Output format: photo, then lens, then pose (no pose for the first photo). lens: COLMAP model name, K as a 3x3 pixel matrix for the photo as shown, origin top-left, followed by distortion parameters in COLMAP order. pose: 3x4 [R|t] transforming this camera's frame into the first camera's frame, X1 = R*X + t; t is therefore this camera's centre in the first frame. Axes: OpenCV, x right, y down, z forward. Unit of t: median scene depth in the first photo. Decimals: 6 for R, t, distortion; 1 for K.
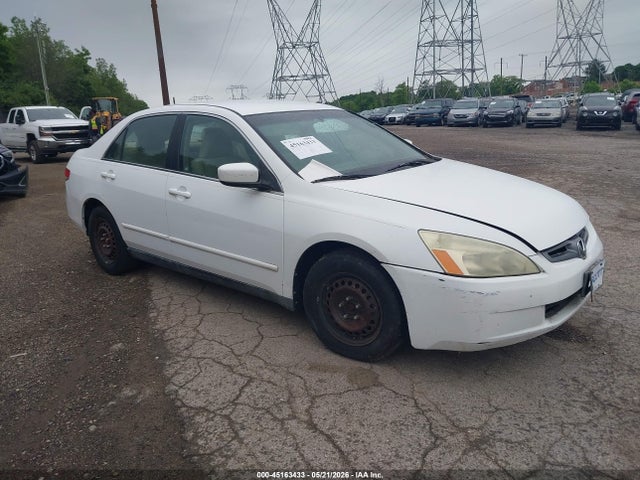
lens RADIAL K [[496.7, 0, 326.9], [0, 496.7, 236.9], [0, 0, 1]] dist [0.000725, -0.017006]
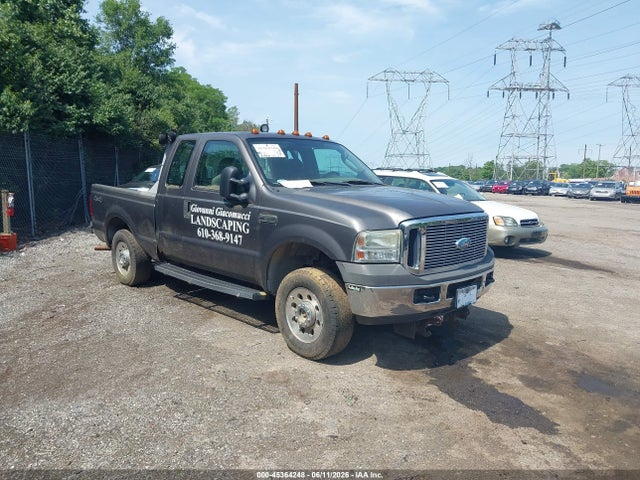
lens RADIAL K [[496.7, 0, 319.6], [0, 496.7, 239.4], [0, 0, 1]] dist [0.000725, -0.017006]
pose [[0.980537, 0.089417, -0.174789, -0.028793], [-0.110562, 0.987167, -0.115229, 0.079055], [0.162243, 0.132311, 0.977840, -0.297434]]
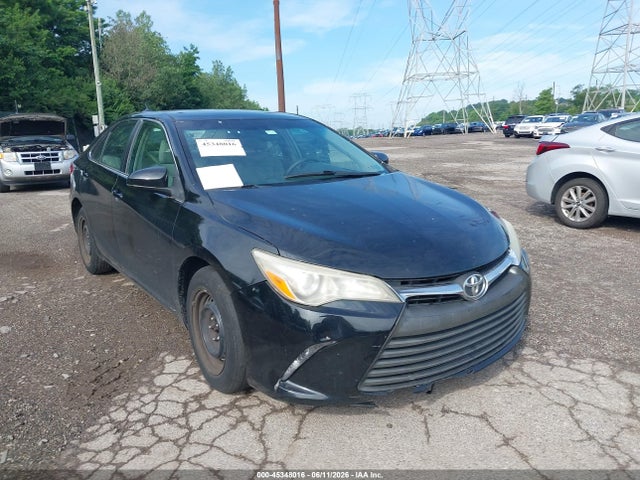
lens RADIAL K [[496.7, 0, 319.6], [0, 496.7, 248.0], [0, 0, 1]] dist [0.000725, -0.017006]
pose [[0.968788, 0.069309, -0.238005, -0.028903], [-0.068262, 0.997587, 0.012649, -0.041548], [0.238307, 0.003992, 0.971182, 0.172027]]
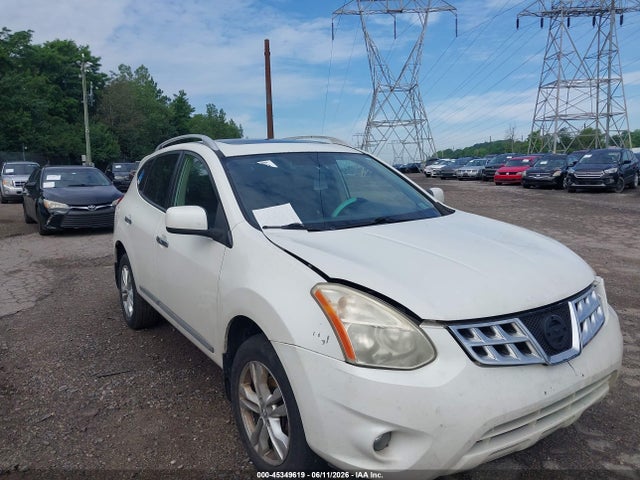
lens RADIAL K [[496.7, 0, 317.3], [0, 496.7, 249.2], [0, 0, 1]] dist [0.000725, -0.017006]
pose [[0.962006, 0.070150, -0.263863, 0.060318], [-0.087125, 0.994777, -0.053178, -0.027868], [0.258754, 0.074146, 0.963093, 0.097015]]
